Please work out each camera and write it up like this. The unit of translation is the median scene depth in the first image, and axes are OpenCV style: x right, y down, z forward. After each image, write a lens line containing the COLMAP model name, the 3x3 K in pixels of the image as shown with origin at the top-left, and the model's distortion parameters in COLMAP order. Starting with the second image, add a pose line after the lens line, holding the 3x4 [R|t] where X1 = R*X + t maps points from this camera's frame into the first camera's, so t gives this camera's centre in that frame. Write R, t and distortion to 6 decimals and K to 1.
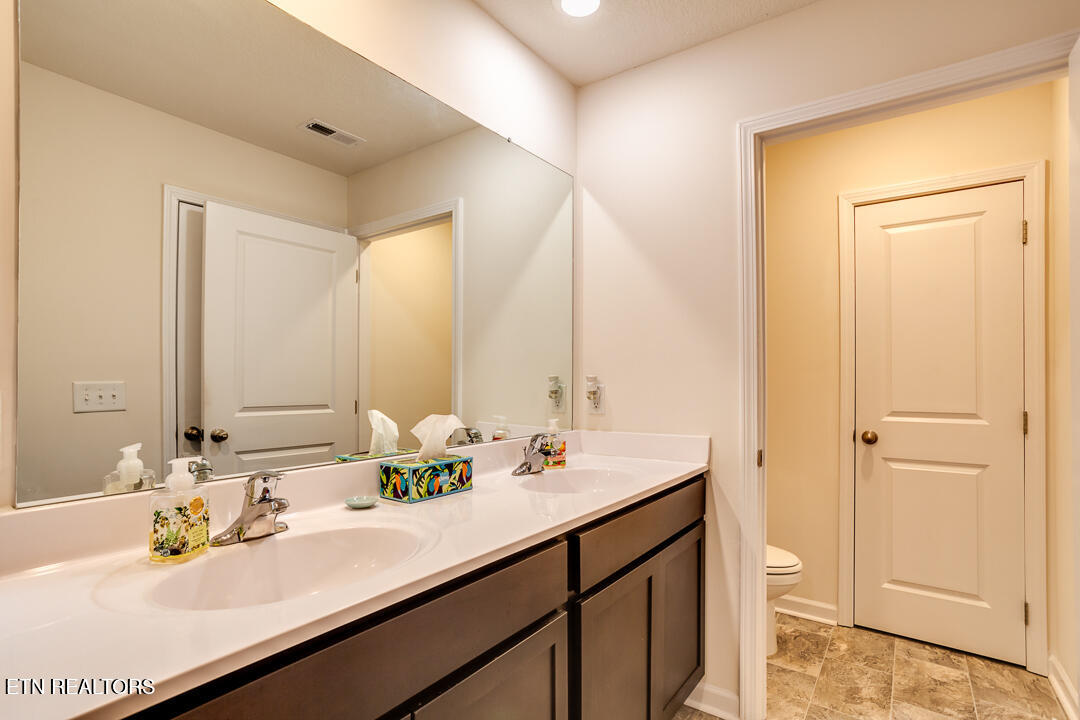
lens RADIAL K [[527.6, 0, 537.1], [0, 527.6, 364.1], [0, 0, 1]] dist [-0.051021, 0.031680]
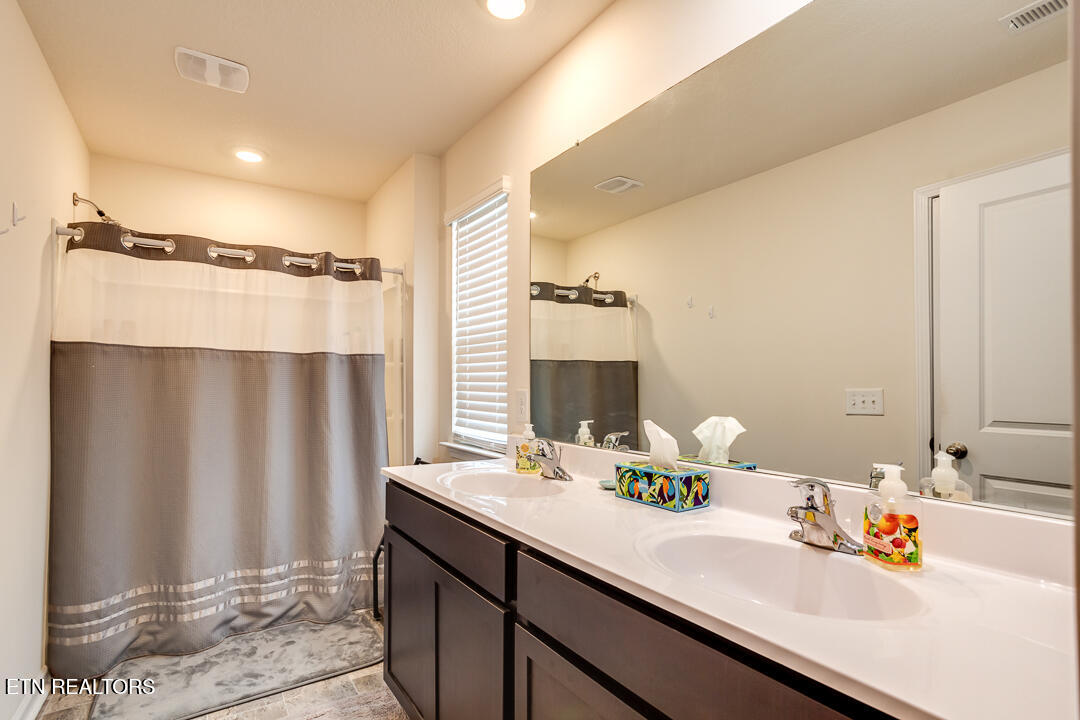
lens RADIAL K [[527.6, 0, 537.1], [0, 527.6, 364.1], [0, 0, 1]] dist [-0.051021, 0.031680]
pose [[-0.364719, -0.044205, -0.930068, 0.813423], [0.026555, 0.997972, -0.057846, 0.041331], [0.930739, -0.045796, -0.362806, 1.173658]]
